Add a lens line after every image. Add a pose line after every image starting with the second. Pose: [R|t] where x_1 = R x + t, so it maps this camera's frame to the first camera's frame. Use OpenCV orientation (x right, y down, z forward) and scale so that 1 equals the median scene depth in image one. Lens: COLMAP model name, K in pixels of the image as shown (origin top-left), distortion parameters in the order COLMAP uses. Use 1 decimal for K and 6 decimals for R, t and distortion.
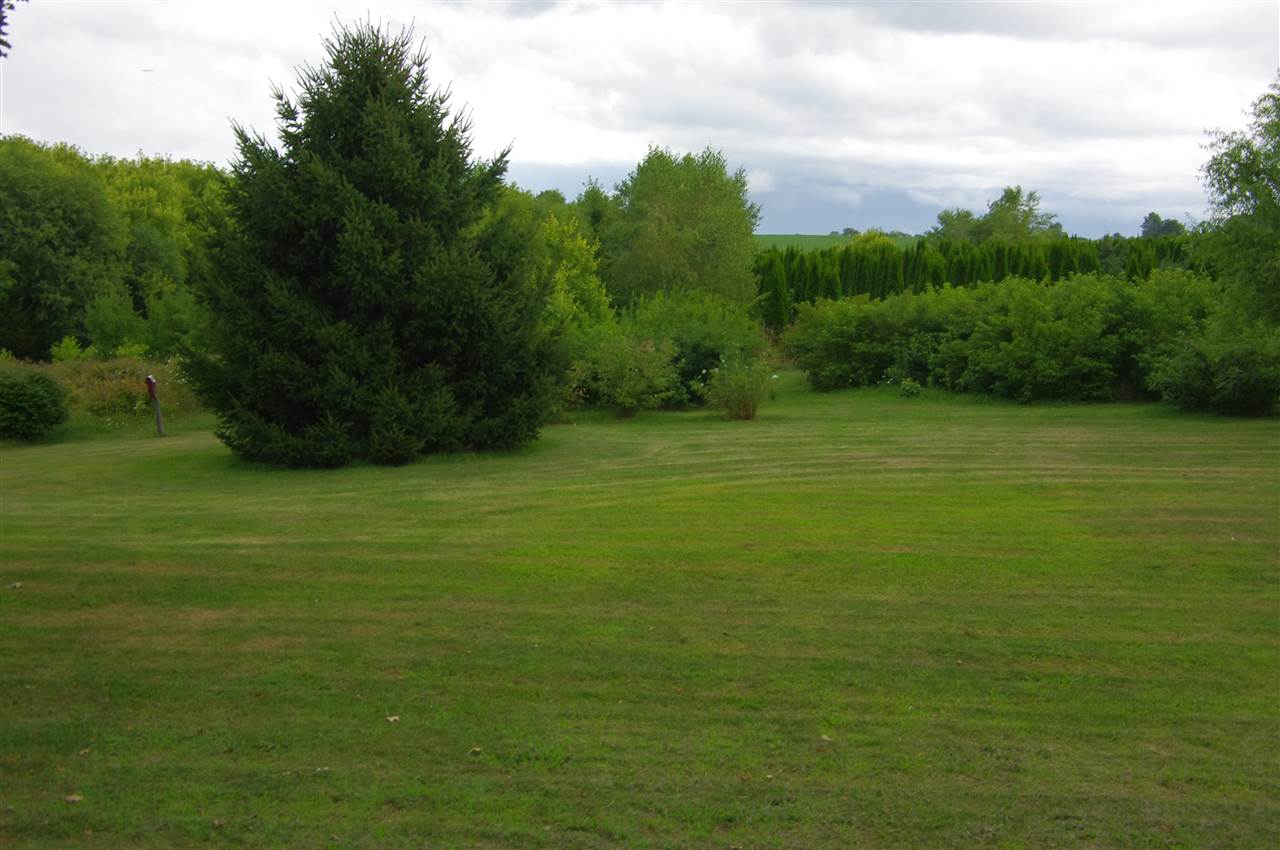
lens RADIAL K [[1229.4, 0, 640.0], [0, 1229.4, 425.0], [0, 0, 1]] dist [-0.073446, -0.021873]
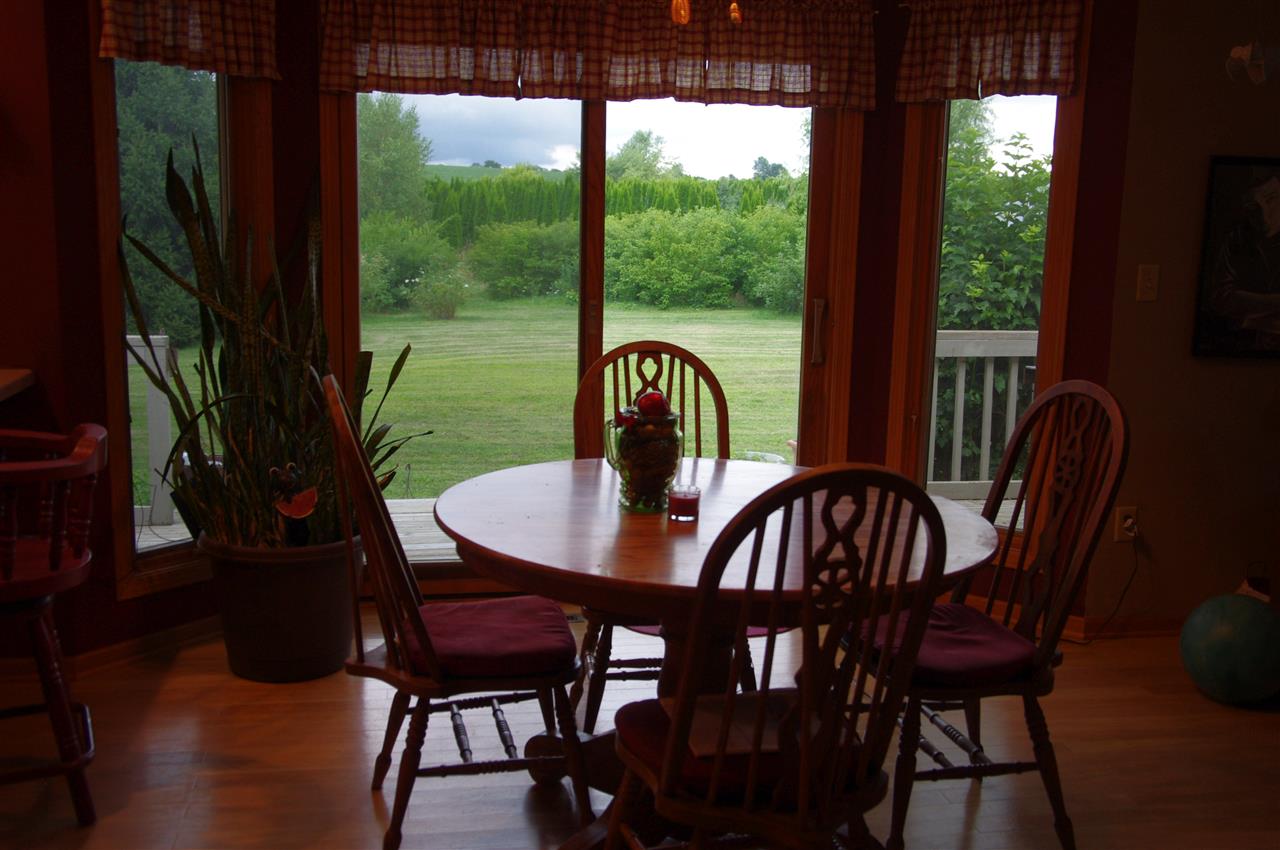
lens RADIAL K [[1229.4, 0, 640.0], [0, 1229.4, 425.0], [0, 0, 1]] dist [-0.073446, -0.021873]
pose [[0.954904, -0.019833, 0.296253, -0.088507], [0.003308, 0.998415, 0.056177, 0.030811], [-0.296898, -0.052663, 0.953456, -0.216942]]
